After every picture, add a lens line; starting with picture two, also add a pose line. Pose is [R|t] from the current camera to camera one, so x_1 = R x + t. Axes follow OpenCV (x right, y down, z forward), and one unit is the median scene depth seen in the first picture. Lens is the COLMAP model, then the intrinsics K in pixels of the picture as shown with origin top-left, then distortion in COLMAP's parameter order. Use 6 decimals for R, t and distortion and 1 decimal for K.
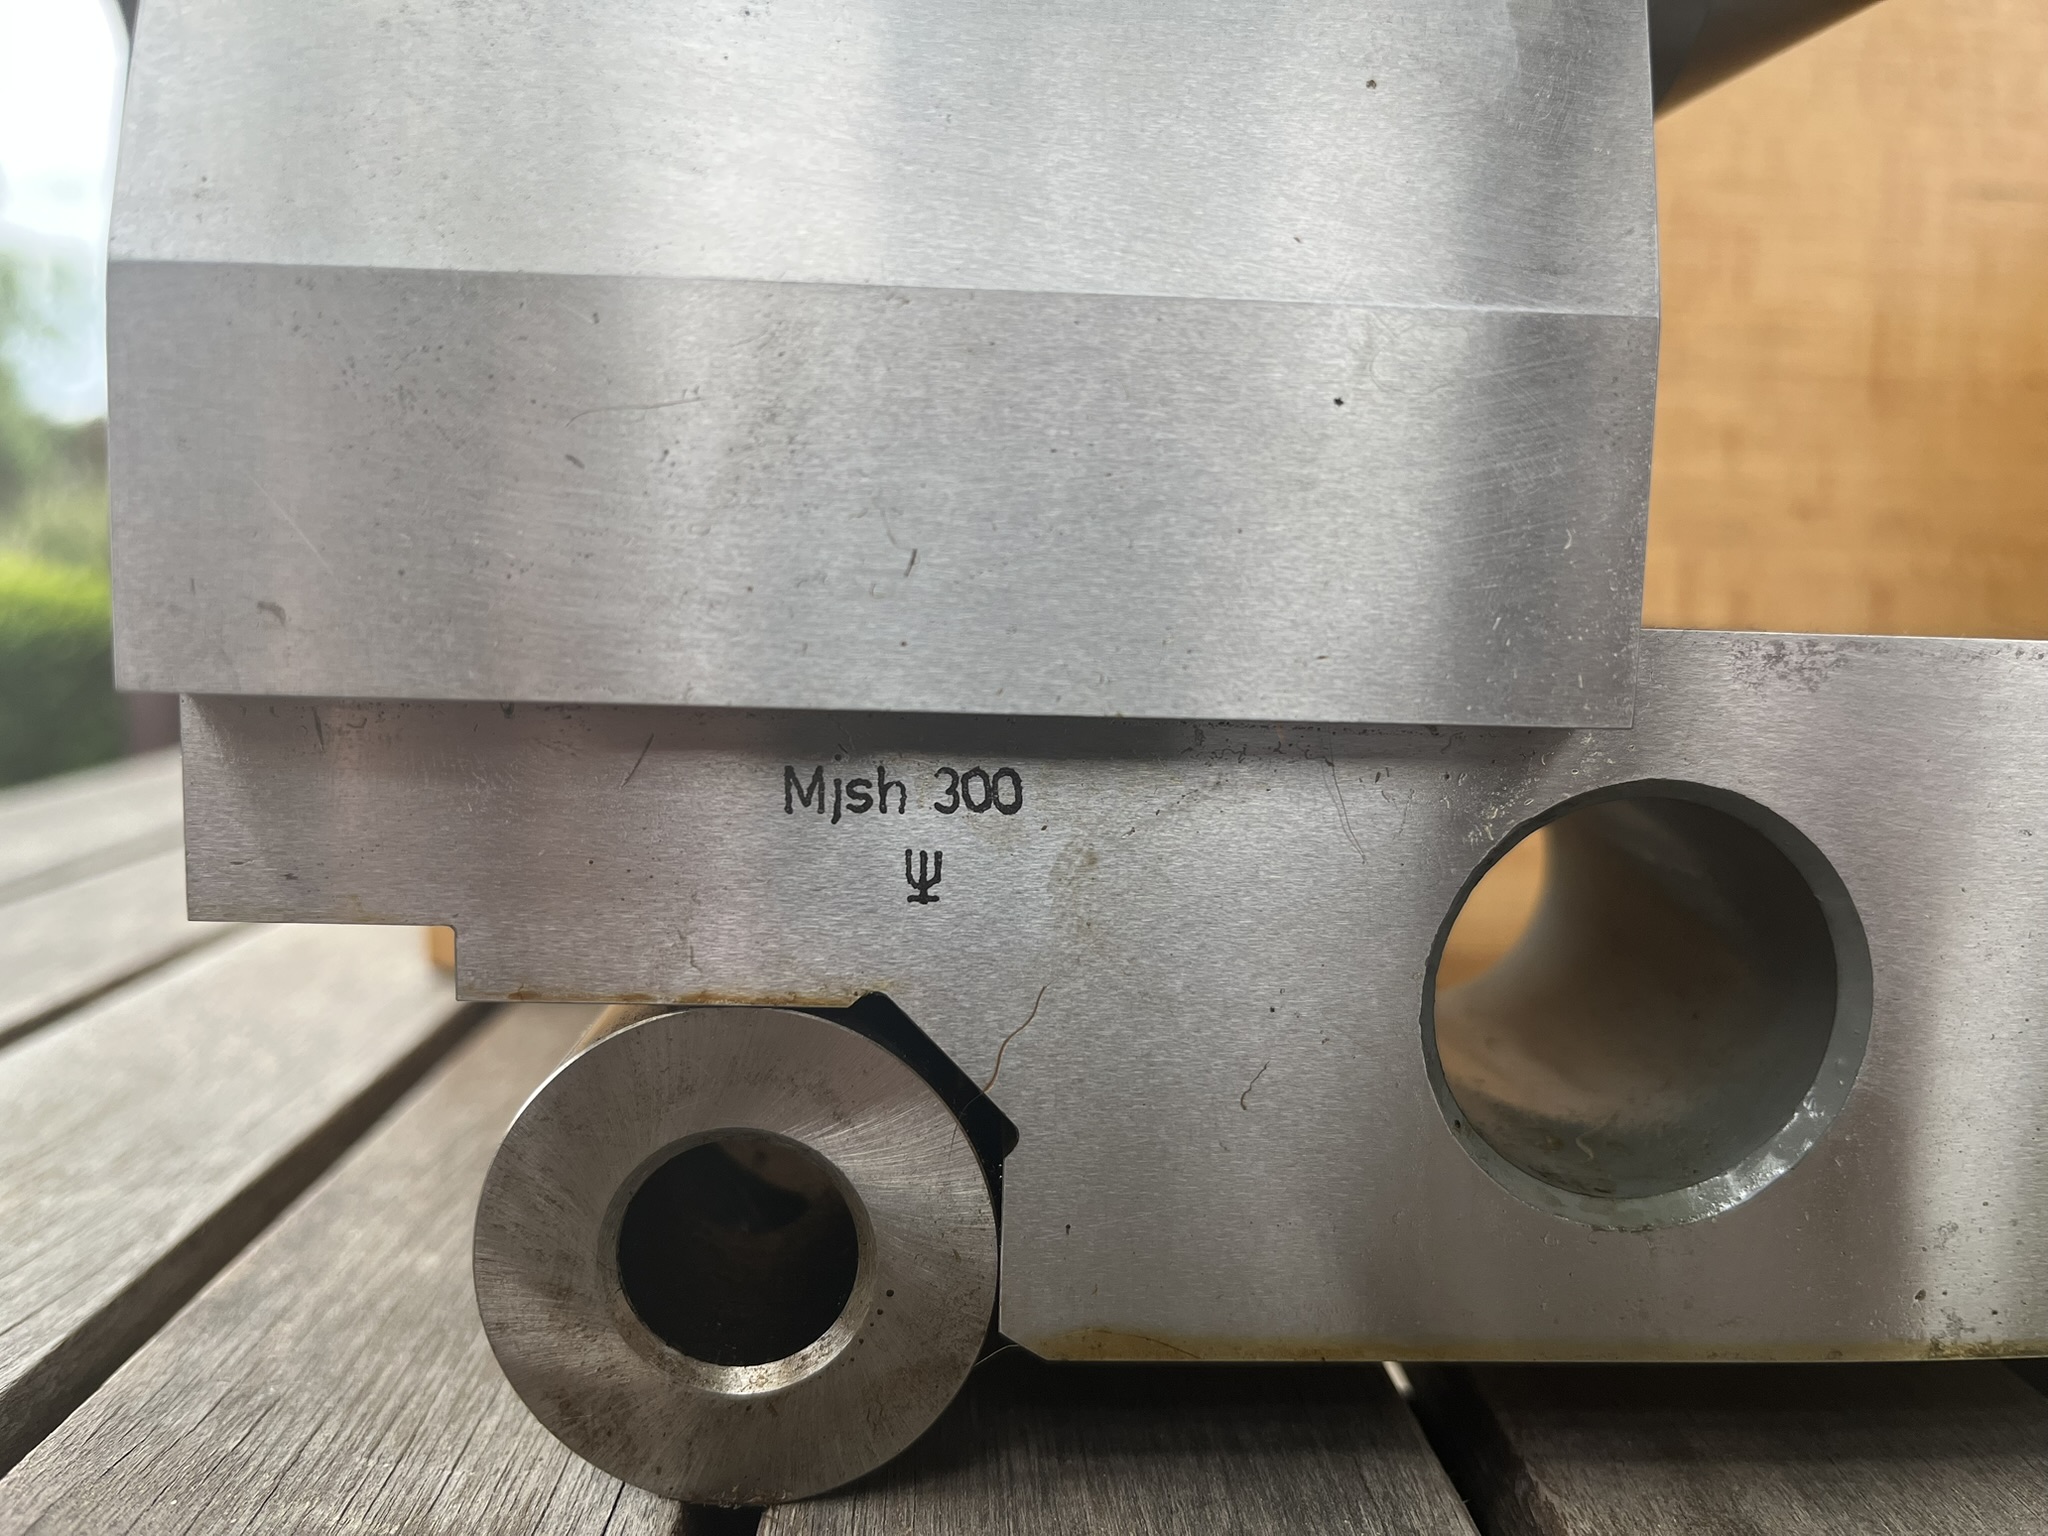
lens RADIAL K [[1646.5, 0, 983.9], [0, 1646.5, 778.0], [0, 0, 1]] dist [0.058922, -0.125719]
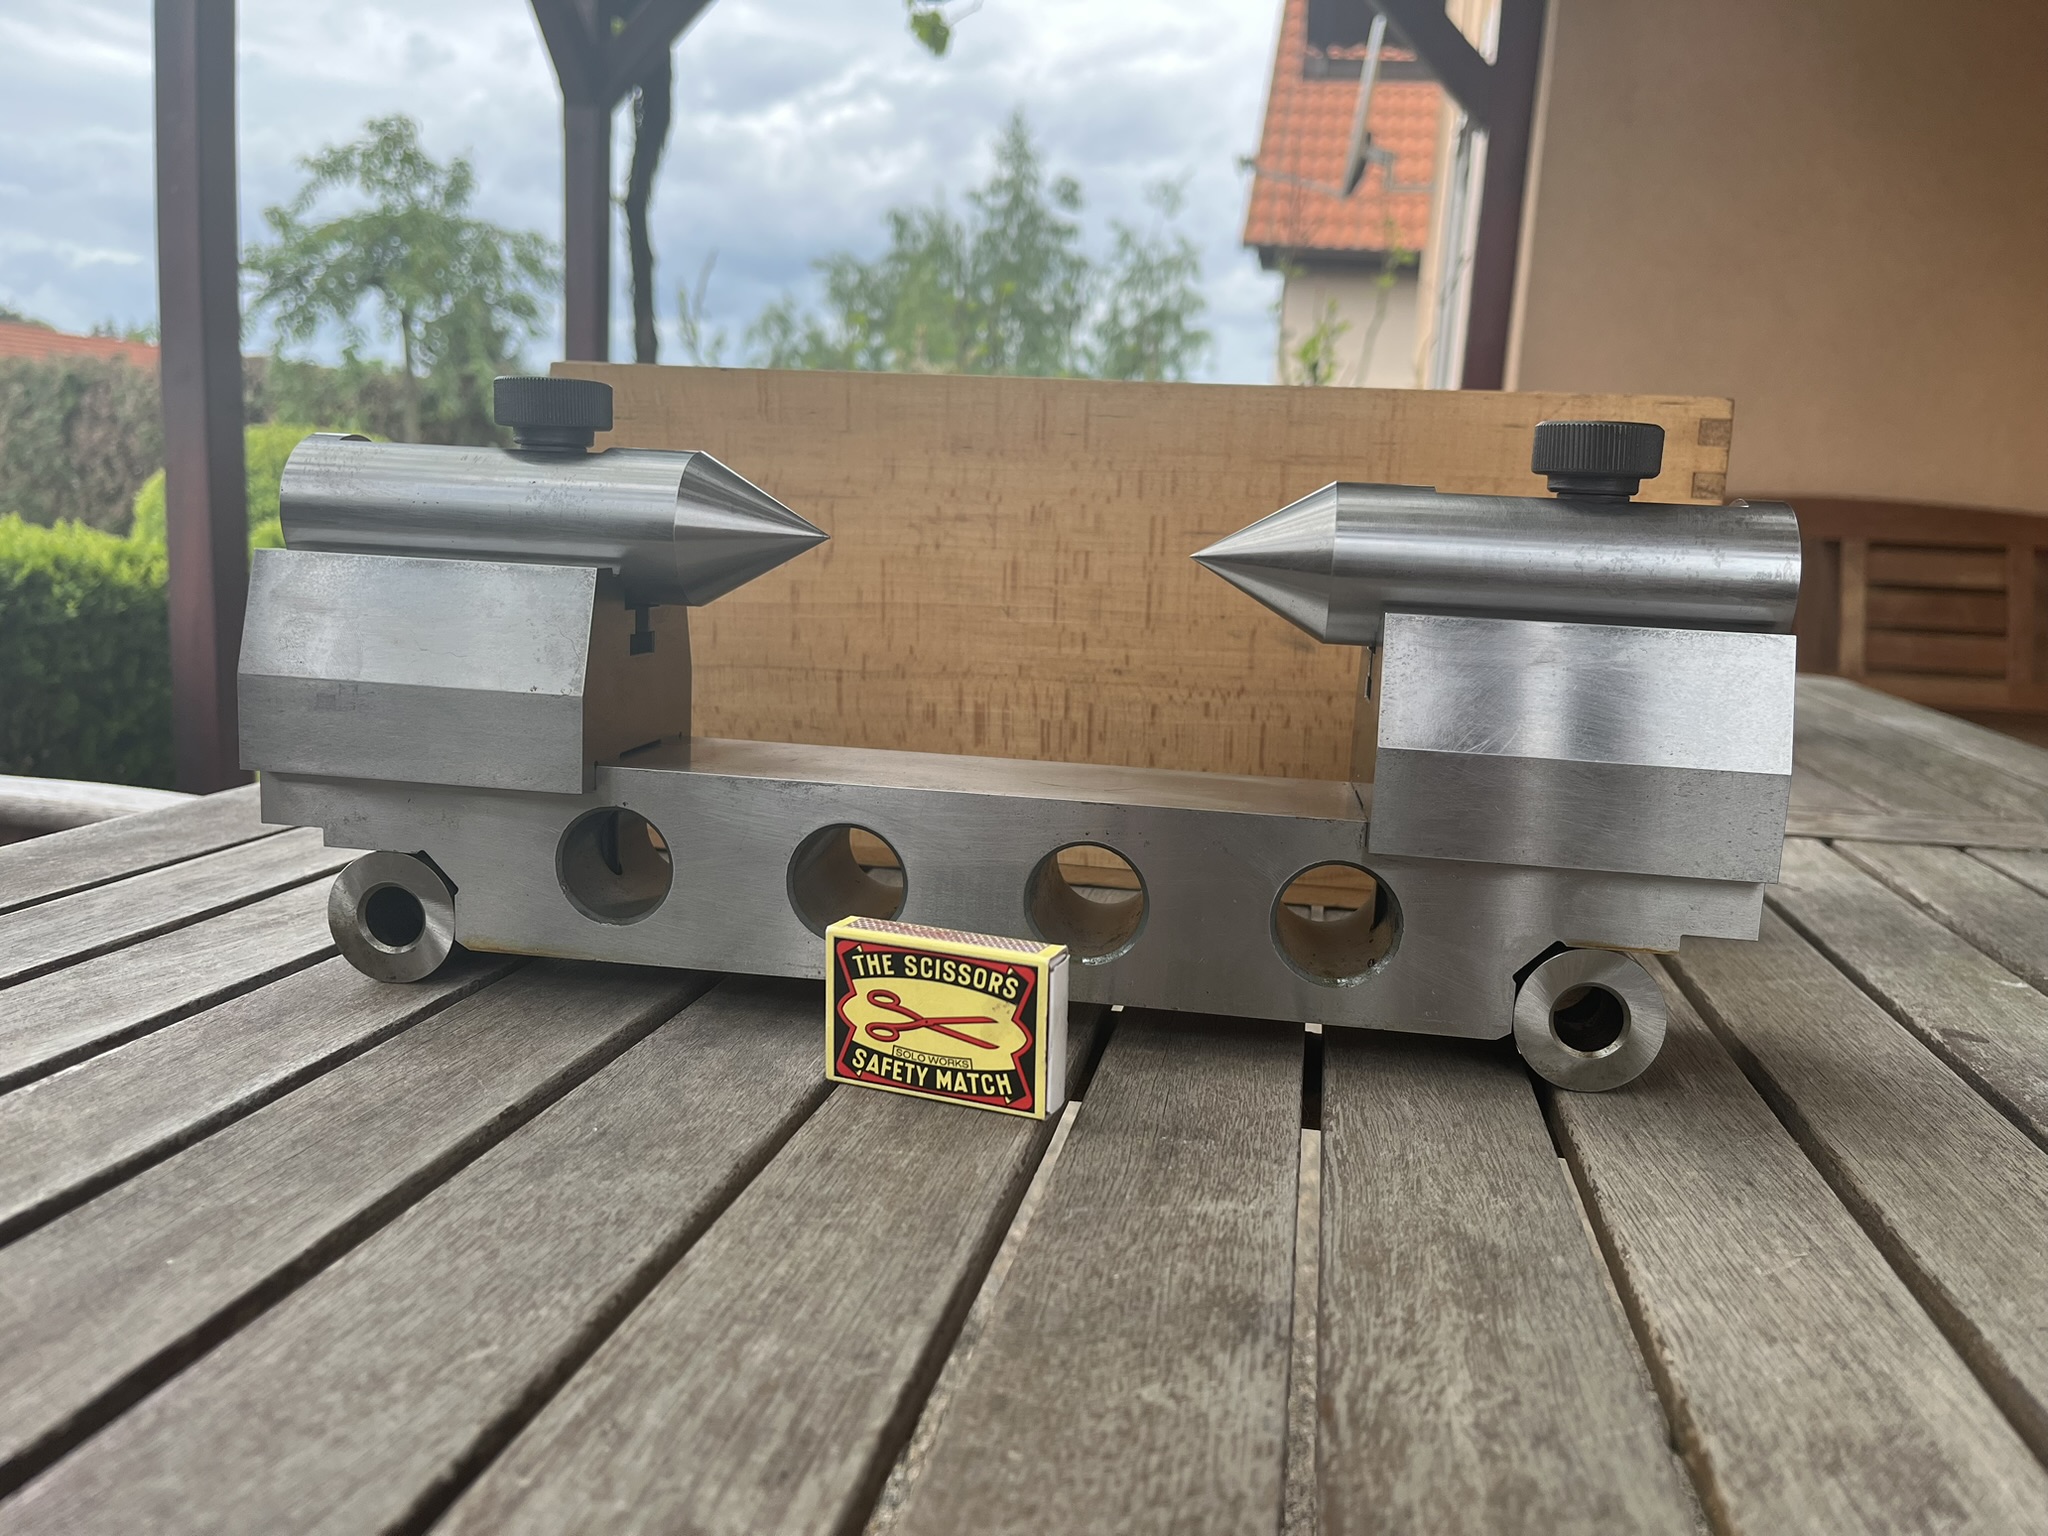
lens RADIAL K [[1585.5, 0, 1024.0], [0, 1585.5, 768.0], [0, 0, 1]] dist [0.059923, -0.090647]
pose [[0.978194, 0.055075, -0.200258, 1.328489], [-0.047118, 0.997907, 0.044292, -0.193147], [0.202278, -0.033891, 0.978742, -1.924280]]
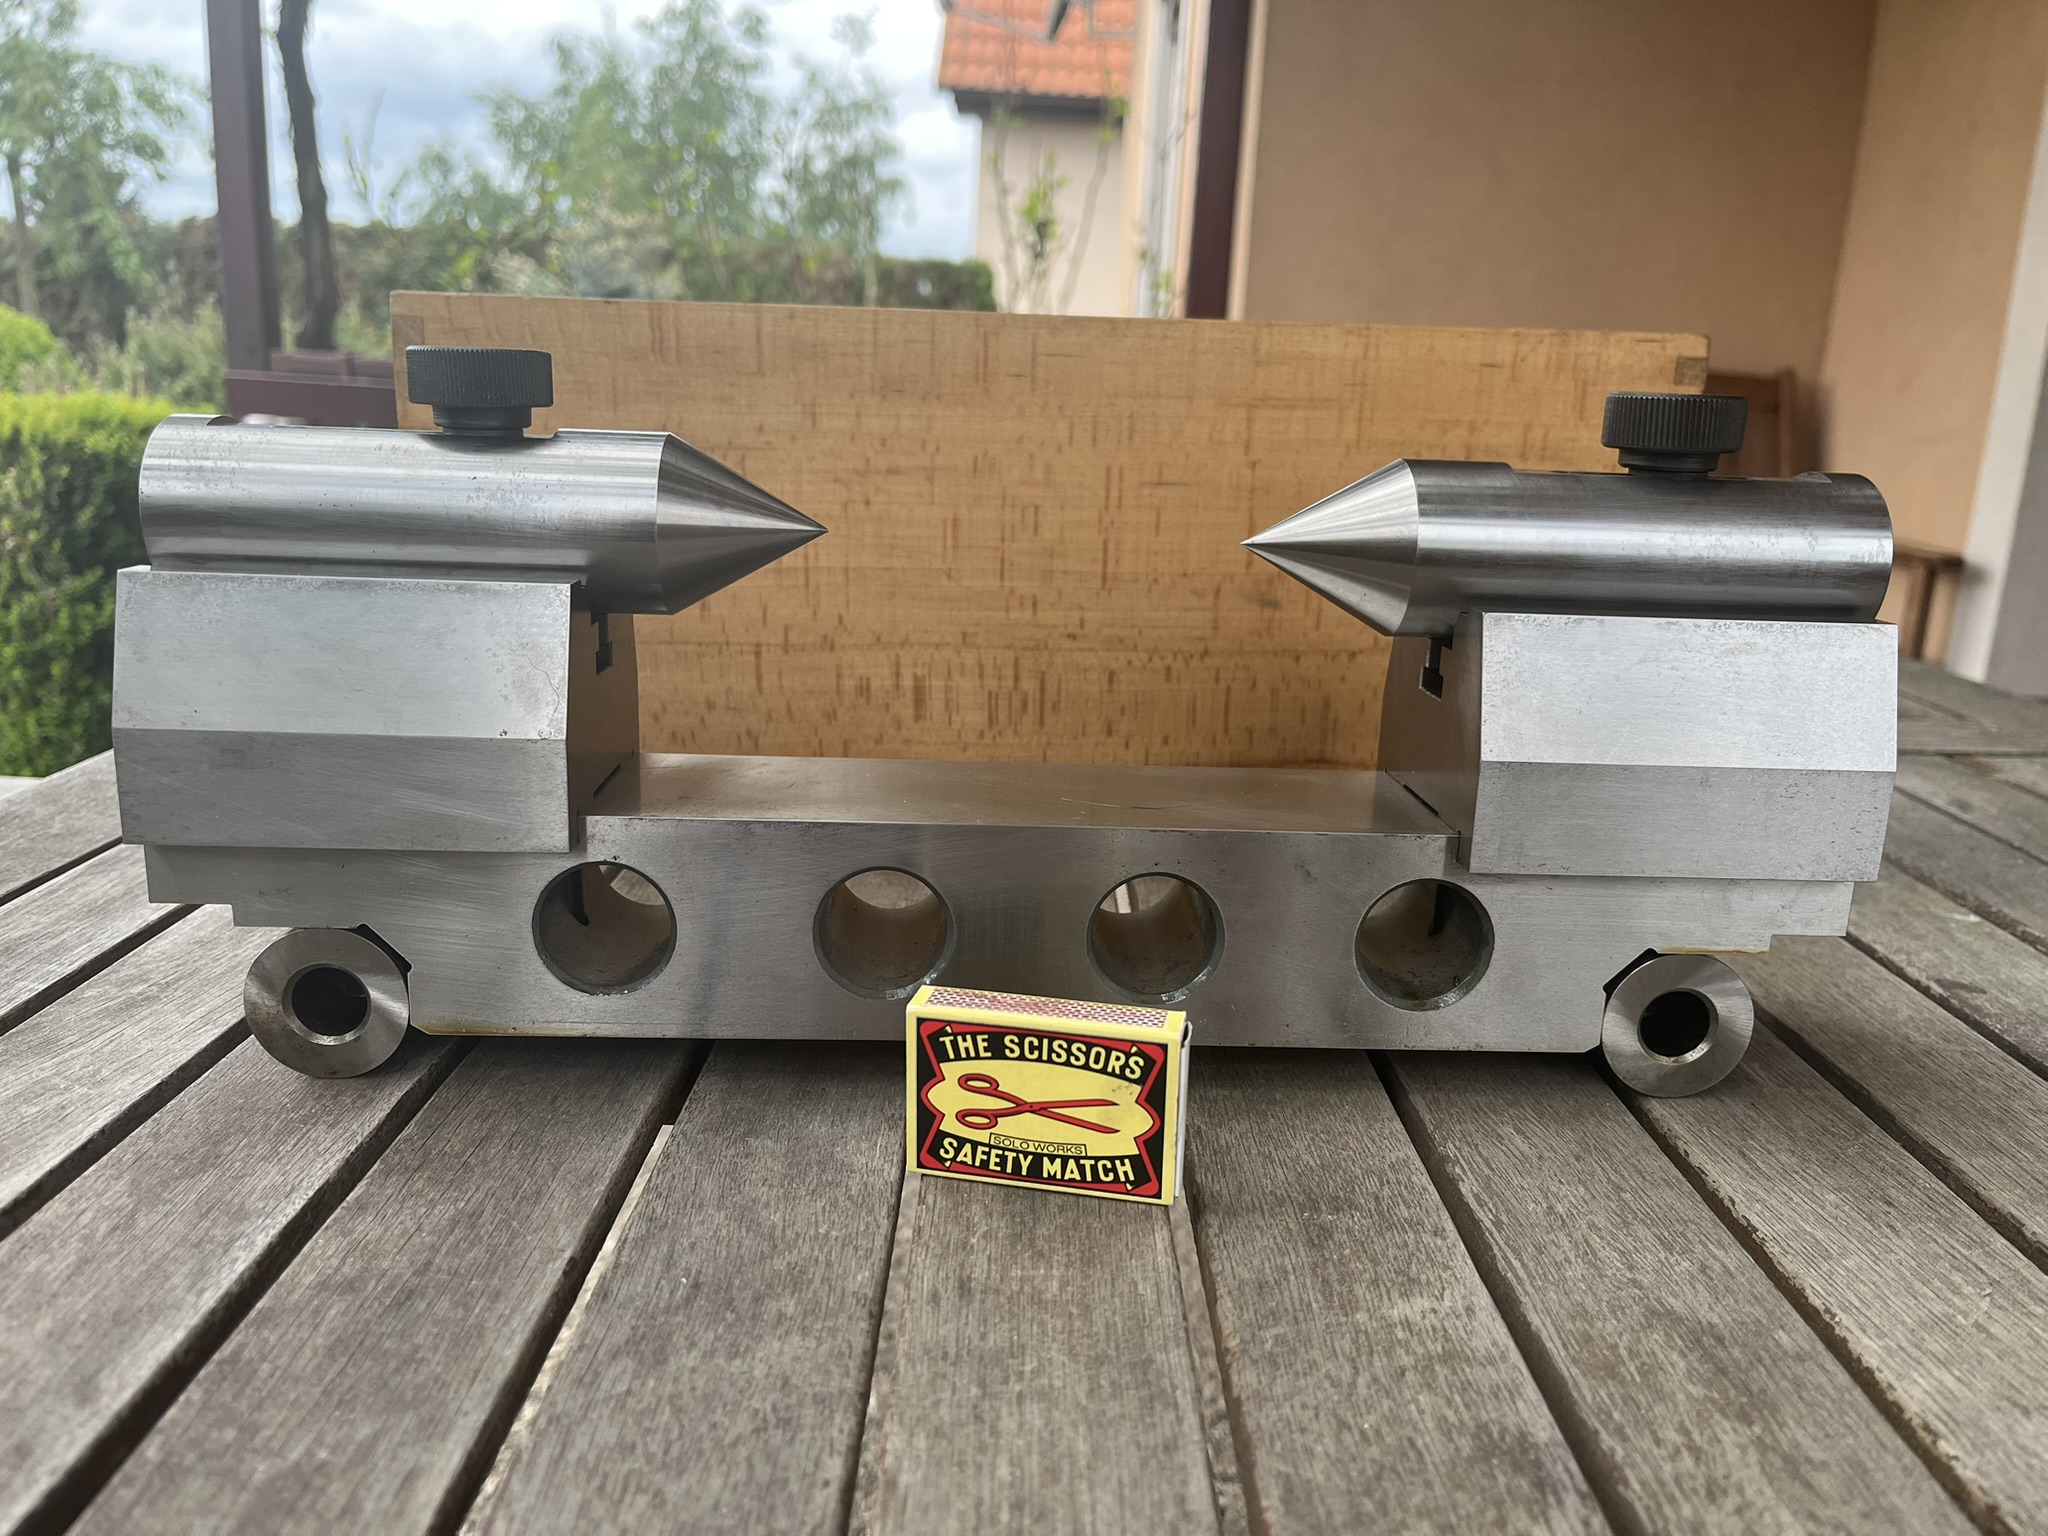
lens RADIAL K [[1587.8, 0, 1010.2], [0, 1587.8, 779.1], [0, 0, 1]] dist [0.057685, -0.091763]
pose [[0.999512, 0.017178, -0.026103, 0.770288], [-0.013572, 0.991085, 0.132540, -0.403215], [0.028147, -0.132121, 0.990834, -1.681661]]
